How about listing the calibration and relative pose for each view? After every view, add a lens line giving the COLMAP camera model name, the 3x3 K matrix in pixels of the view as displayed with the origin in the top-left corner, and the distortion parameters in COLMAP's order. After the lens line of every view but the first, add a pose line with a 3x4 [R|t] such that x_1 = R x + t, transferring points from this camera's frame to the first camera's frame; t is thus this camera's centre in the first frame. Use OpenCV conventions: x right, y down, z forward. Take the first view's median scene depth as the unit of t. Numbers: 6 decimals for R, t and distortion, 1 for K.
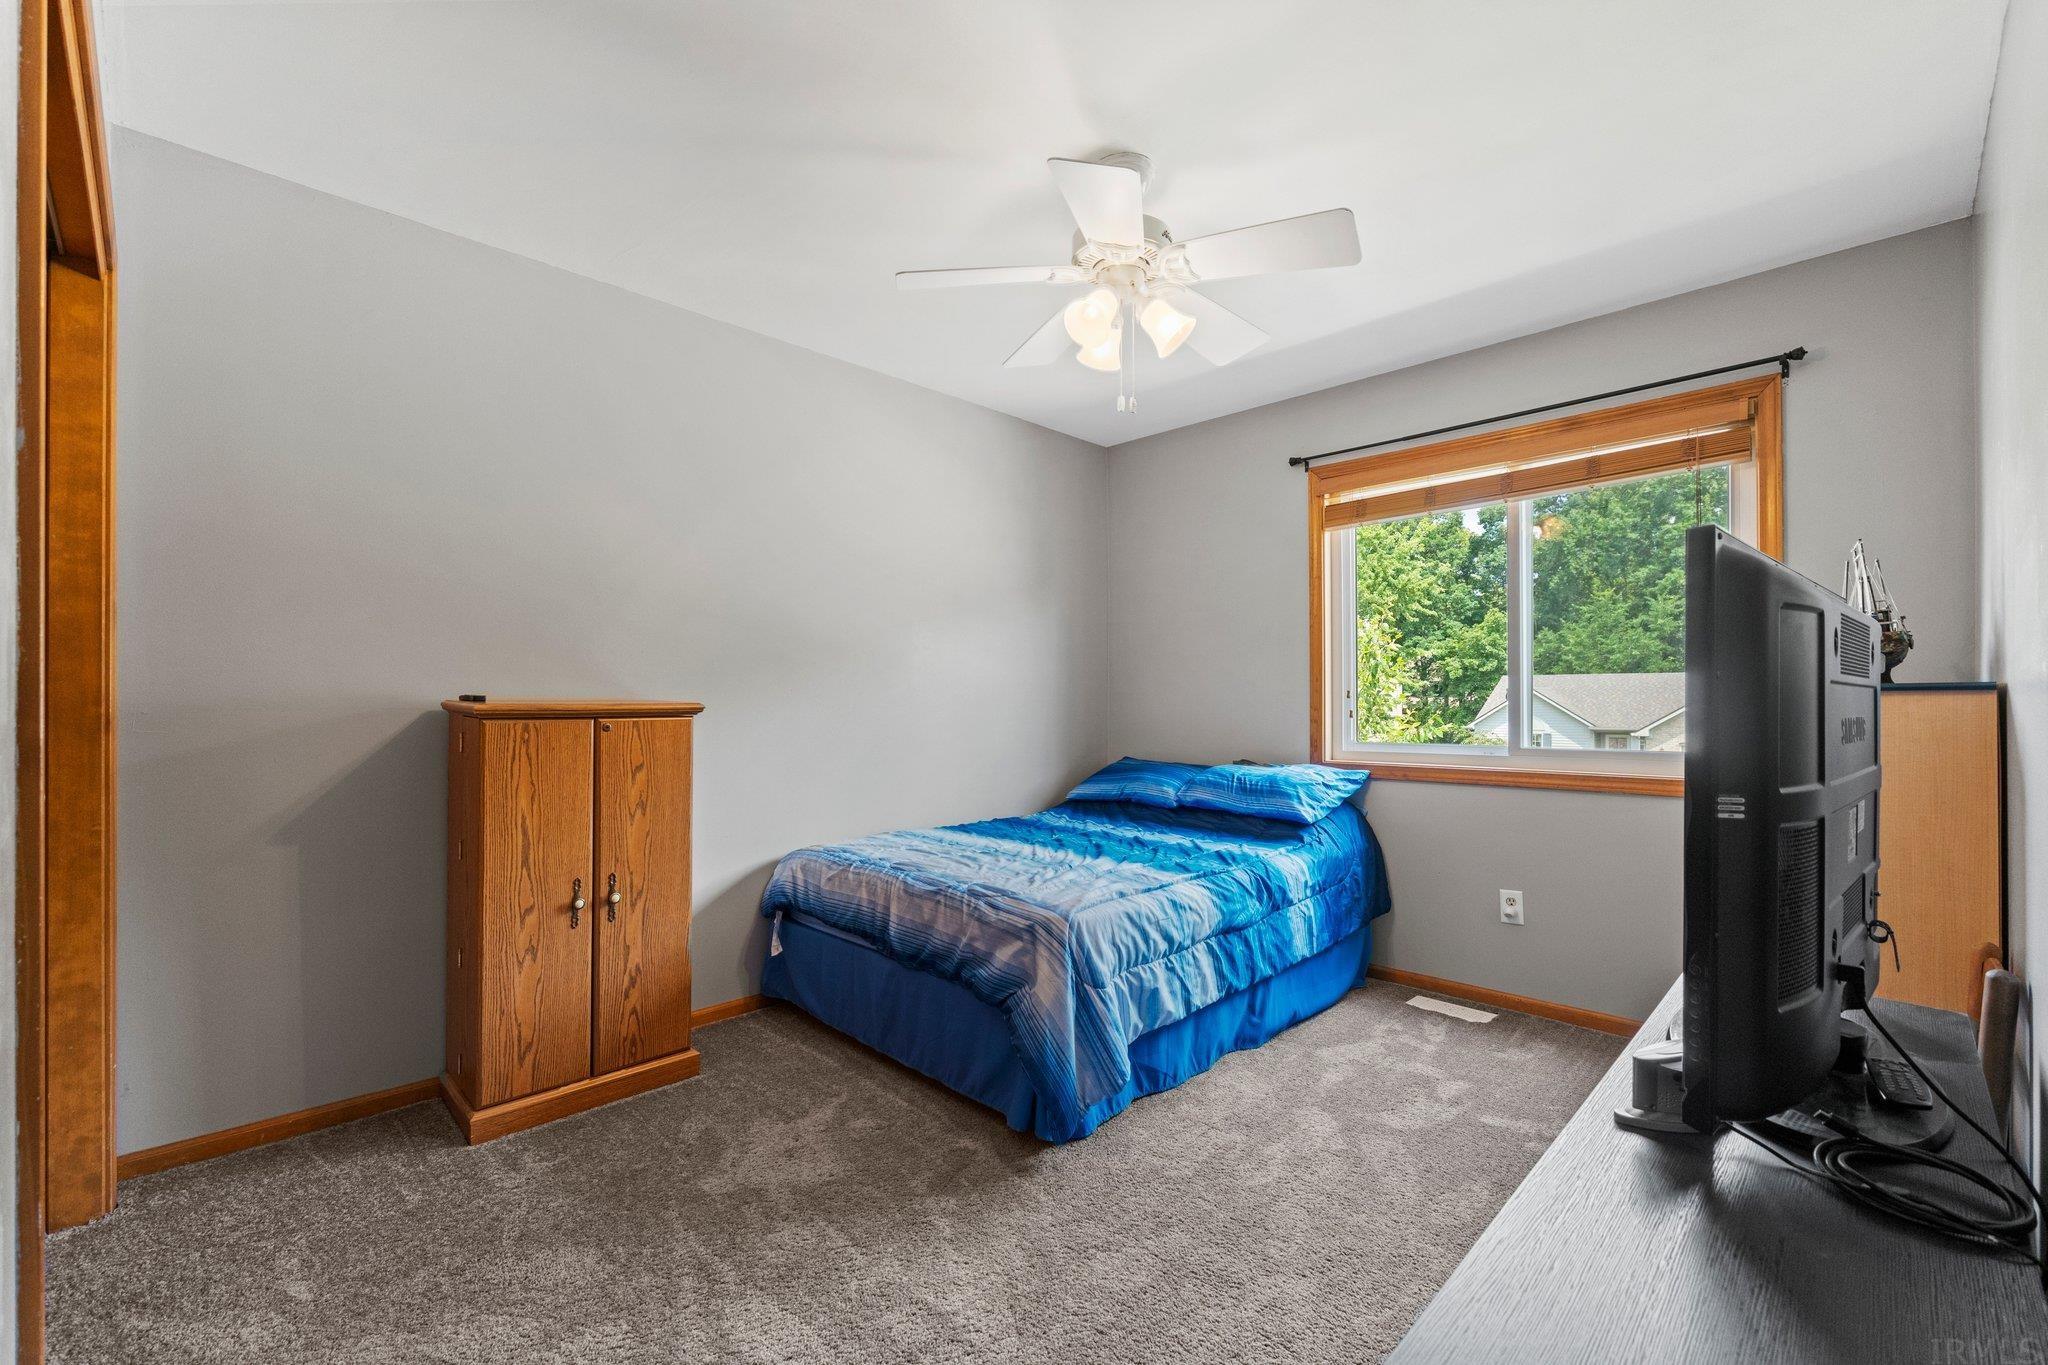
lens RADIAL K [[867.5, 0, 1025.7], [0, 867.5, 691.2], [0, 0, 1]] dist [-0.017909, -0.000069]
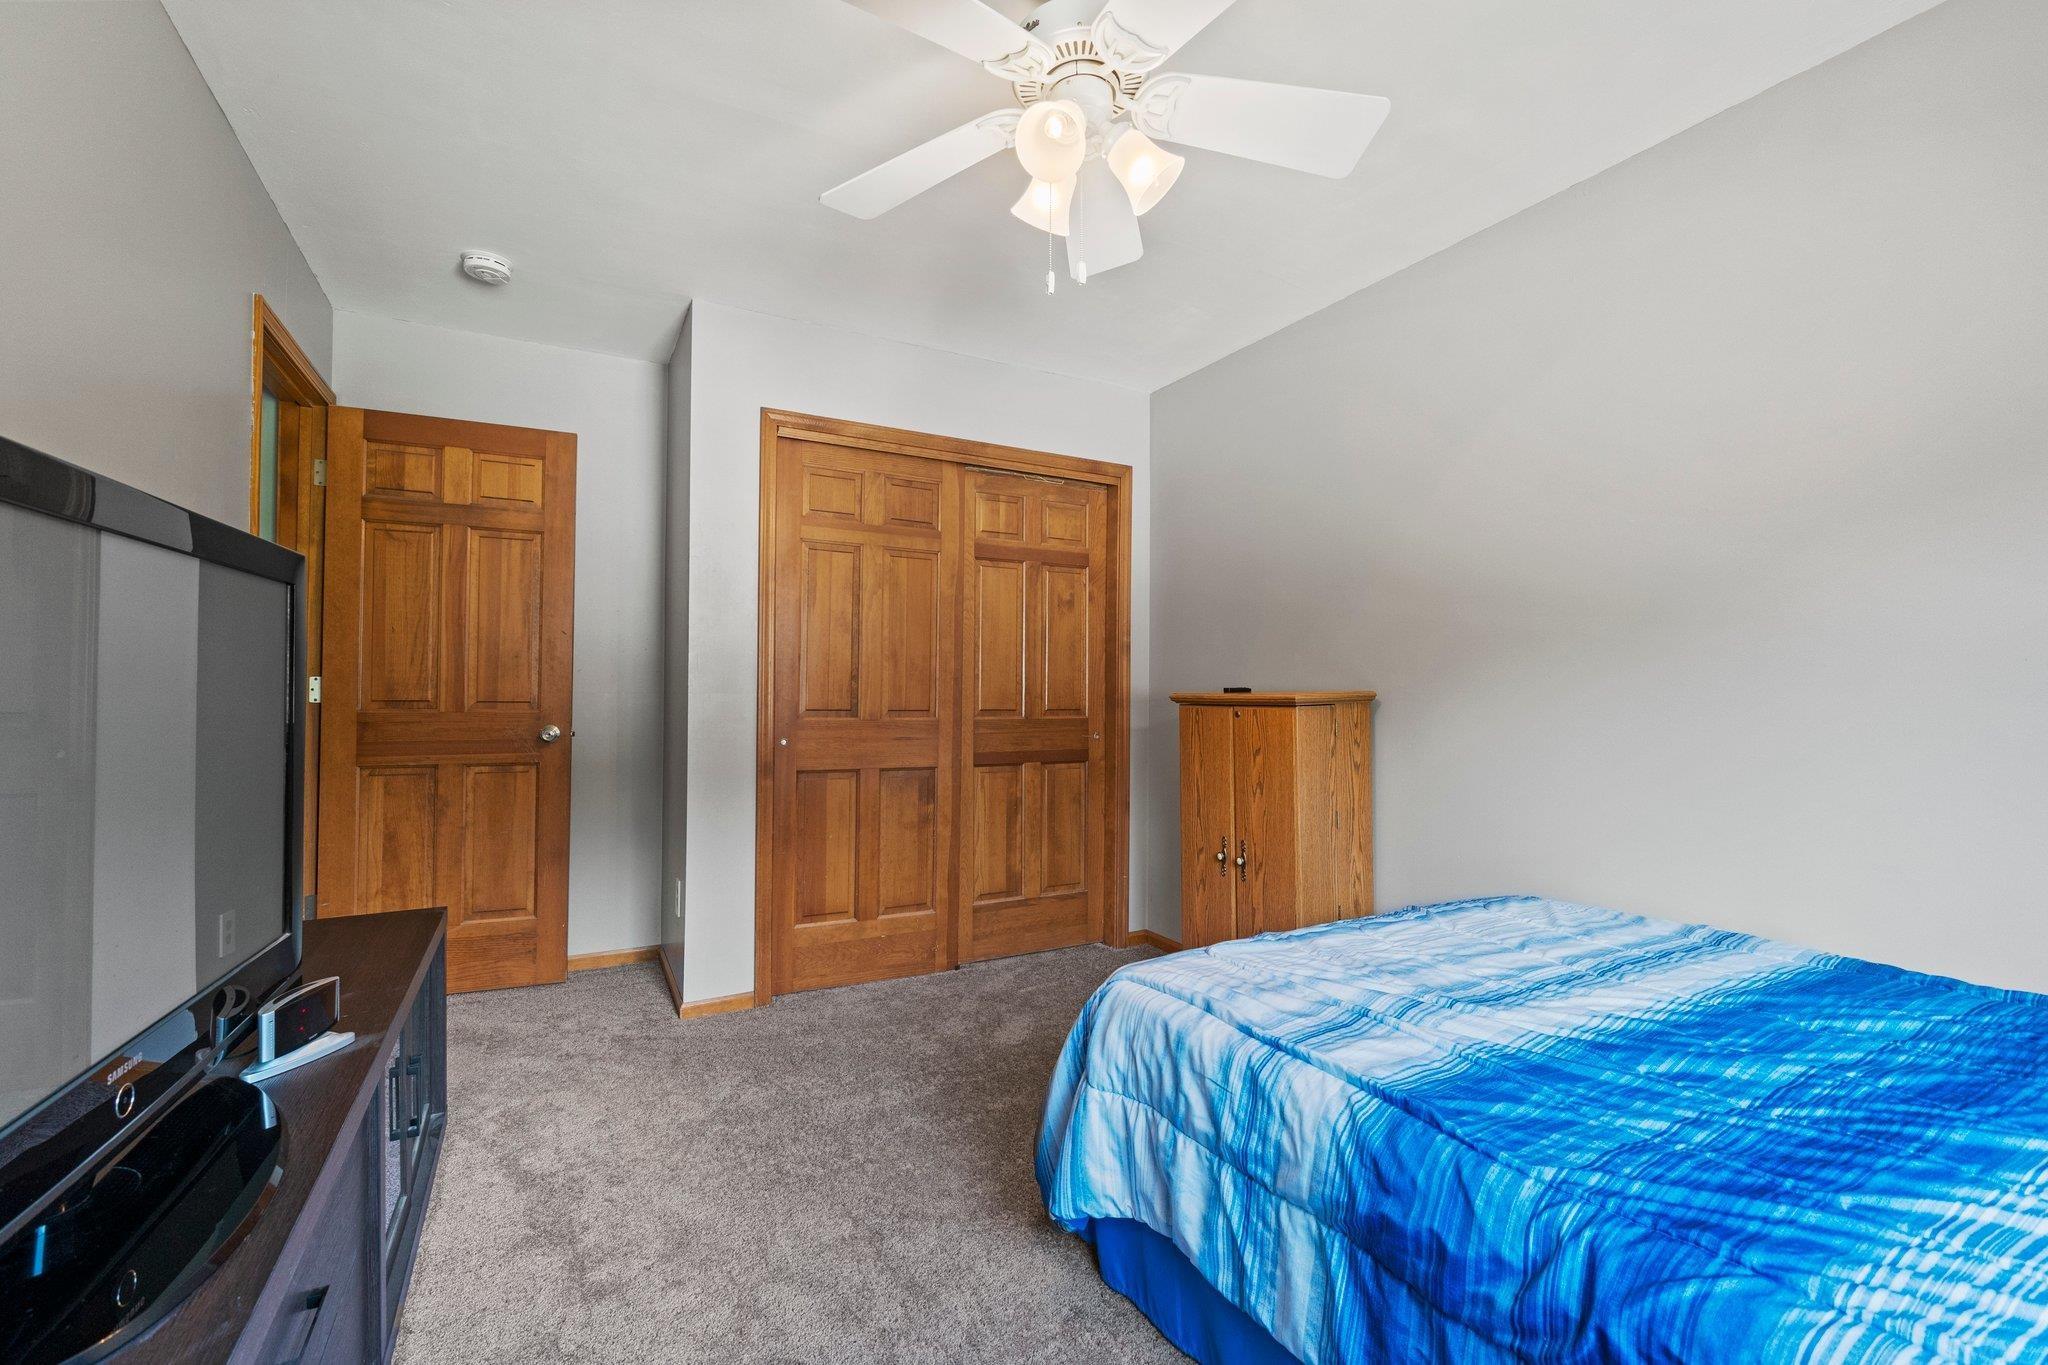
lens RADIAL K [[867.5, 0, 1023.7], [0, 867.5, 681.7], [0, 0, 1]] dist [-0.017909, -0.000069]
pose [[-0.276888, -0.013825, -0.960803, 0.727645], [-0.000337, 0.999898, -0.014290, 0.014010], [0.960902, -0.003633, -0.276865, 1.033321]]
